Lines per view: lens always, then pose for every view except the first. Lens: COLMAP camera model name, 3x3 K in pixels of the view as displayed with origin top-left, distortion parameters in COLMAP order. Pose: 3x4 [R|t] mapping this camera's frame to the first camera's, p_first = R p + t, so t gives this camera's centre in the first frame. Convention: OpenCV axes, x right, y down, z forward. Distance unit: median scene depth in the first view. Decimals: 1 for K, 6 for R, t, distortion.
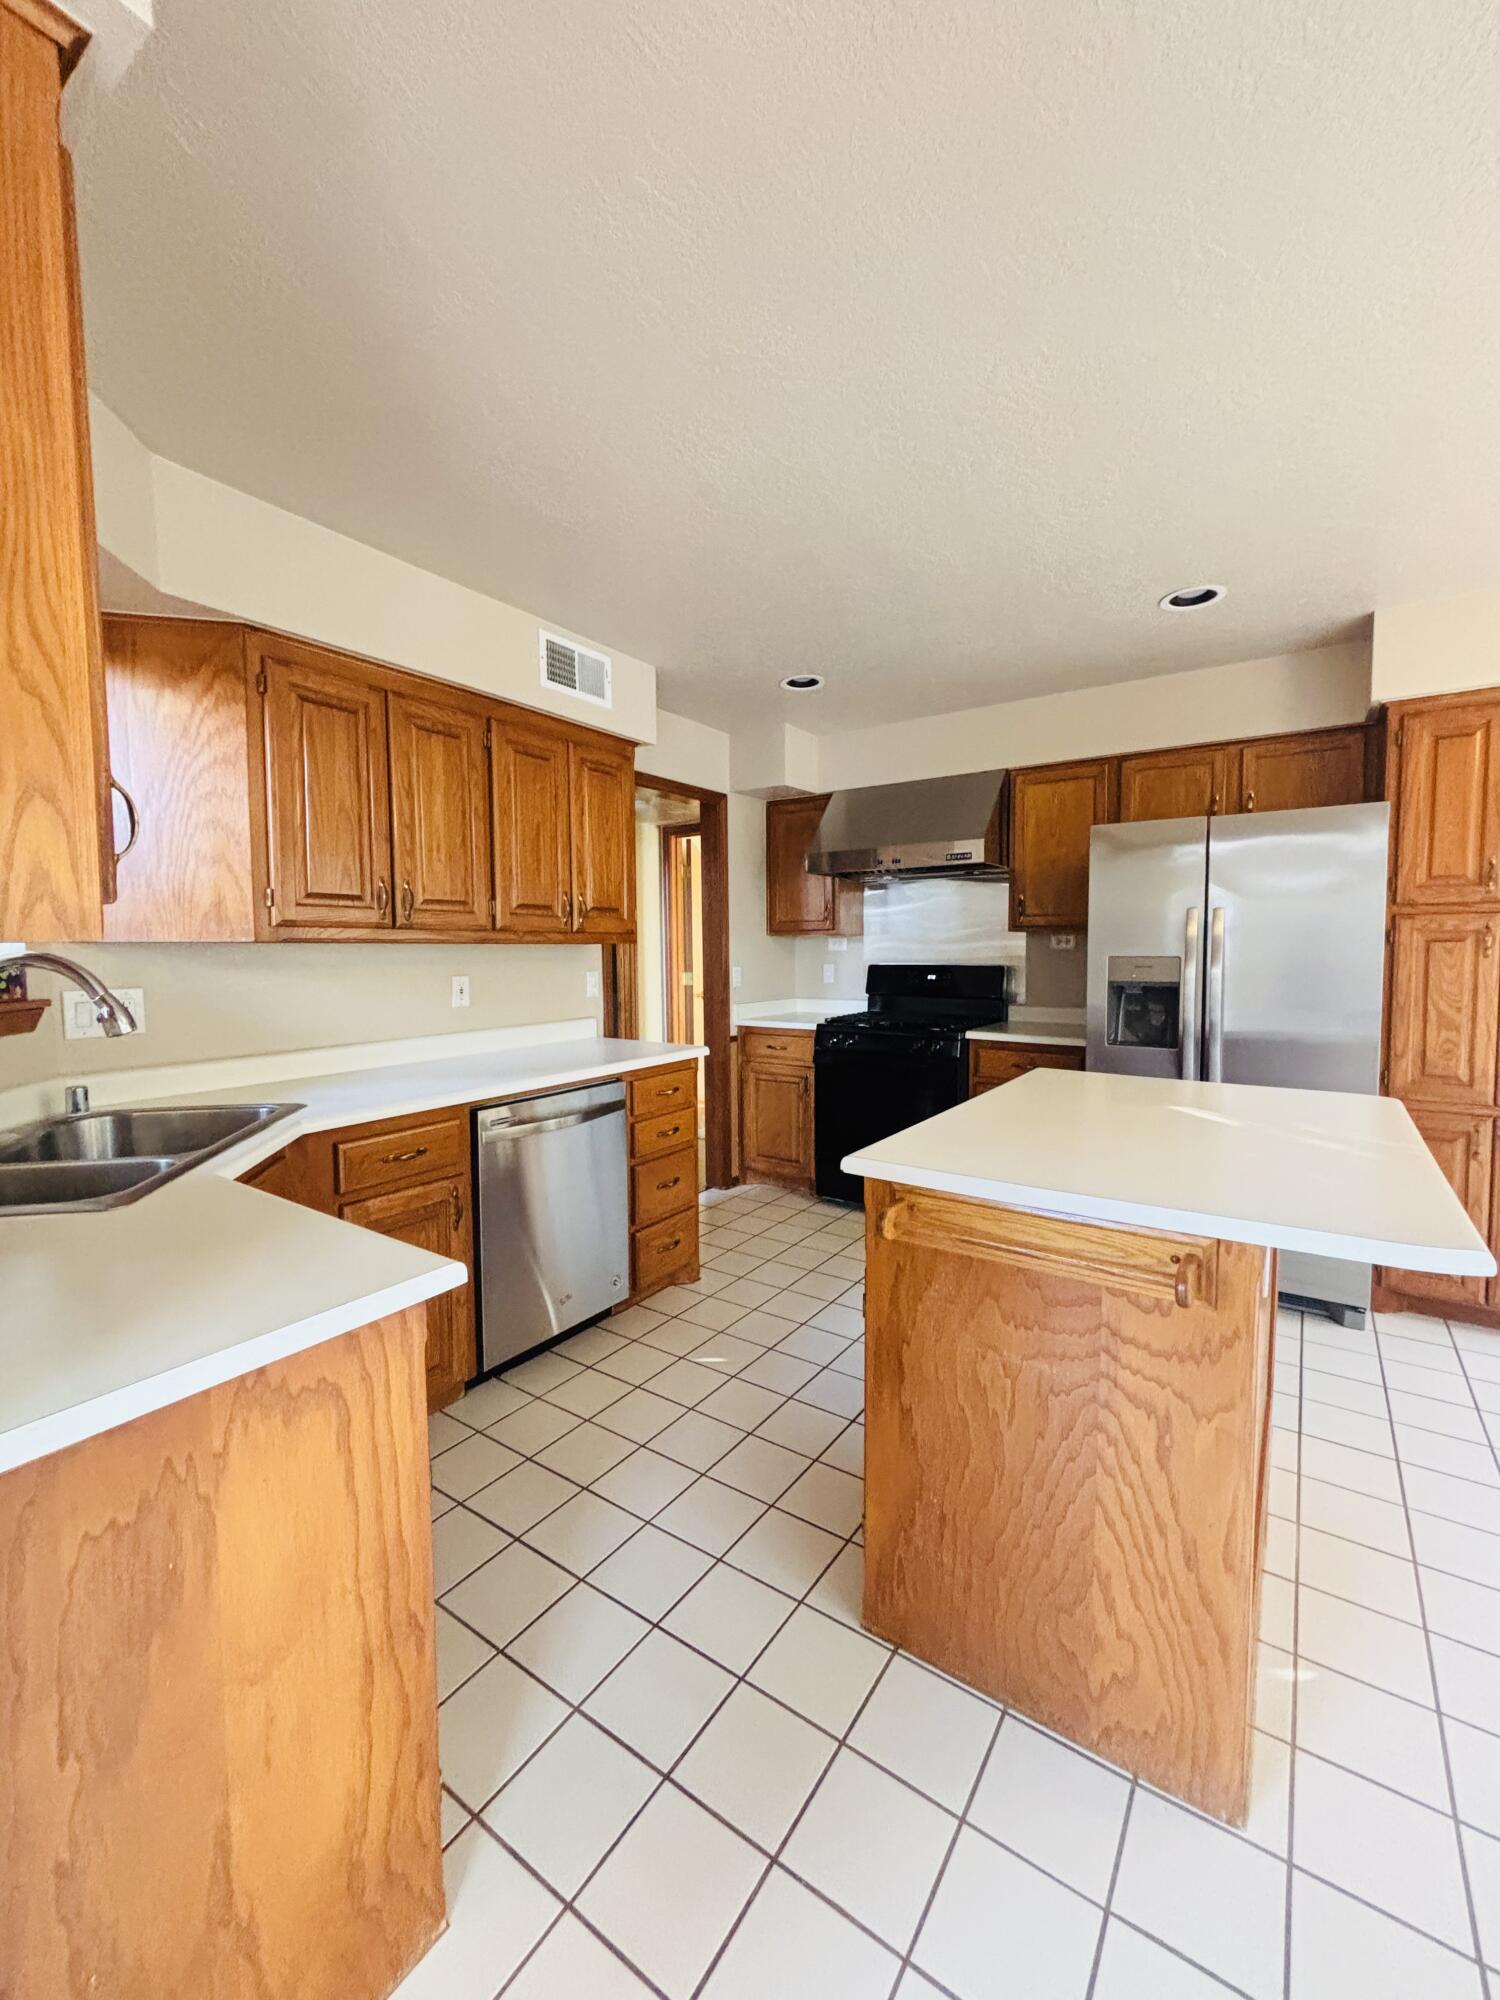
lens RADIAL K [[813.9, 0, 758.7], [0, 813.9, 979.6], [0, 0, 1]] dist [-0.000177, -0.000034]
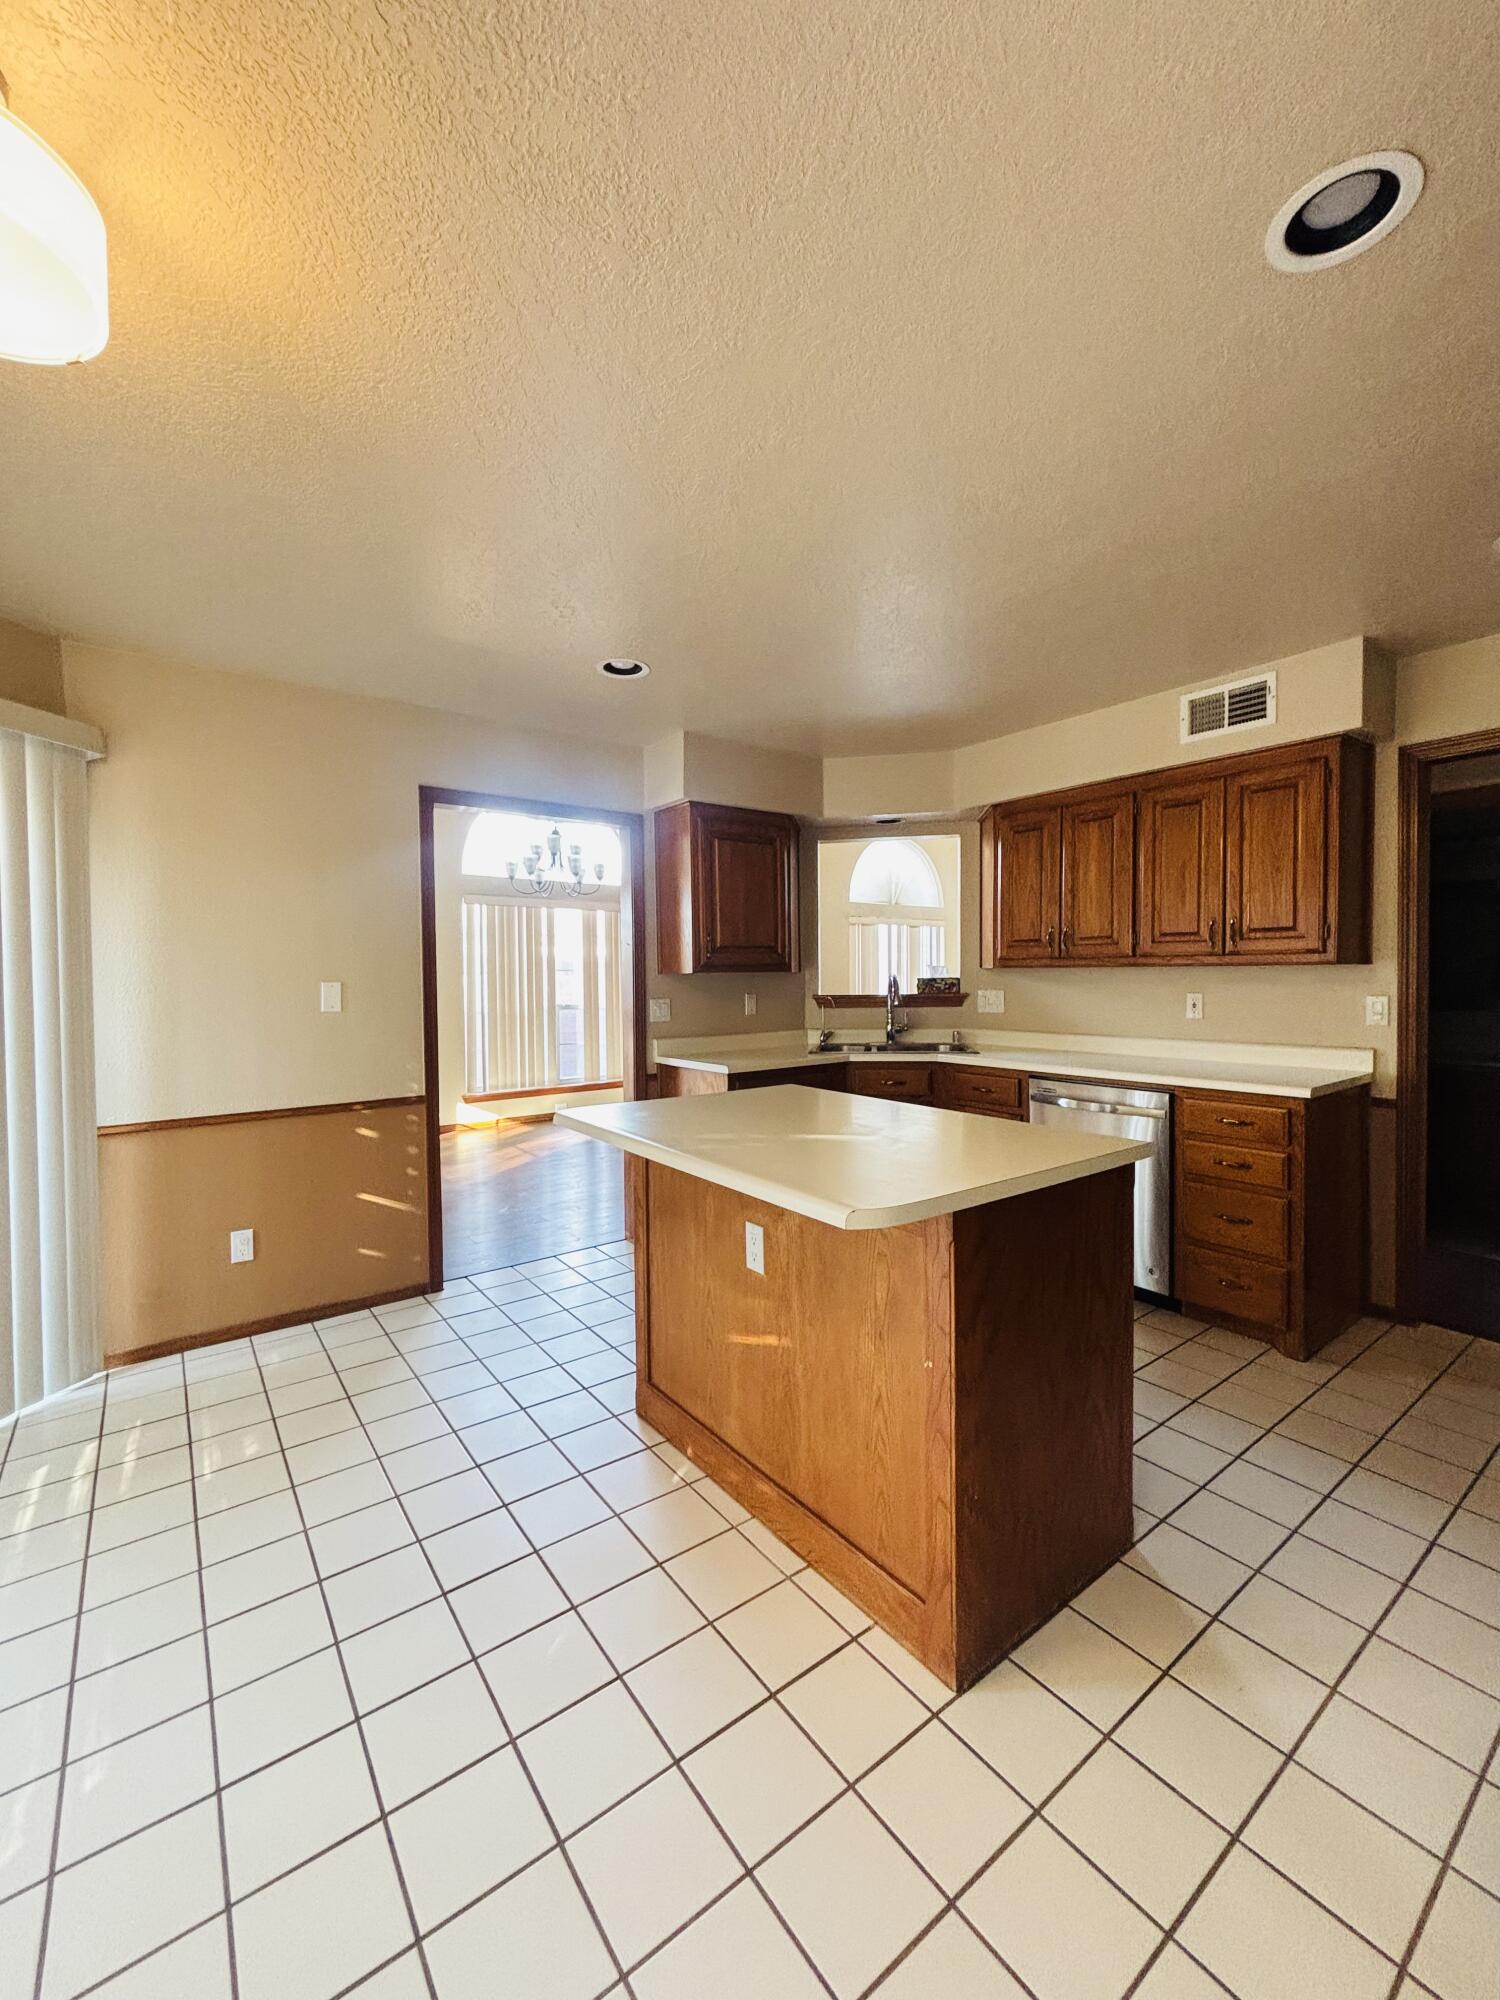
lens RADIAL K [[803.4, 0, 750.0], [0, 803.4, 1000.0], [0, 0, 1]] dist [-0.000258, -0.000030]
pose [[-0.327191, 0.028973, -0.944514, 1.028162], [-0.044031, 0.997977, 0.045866, -0.023826], [0.943932, 0.056595, -0.325254, 0.817431]]
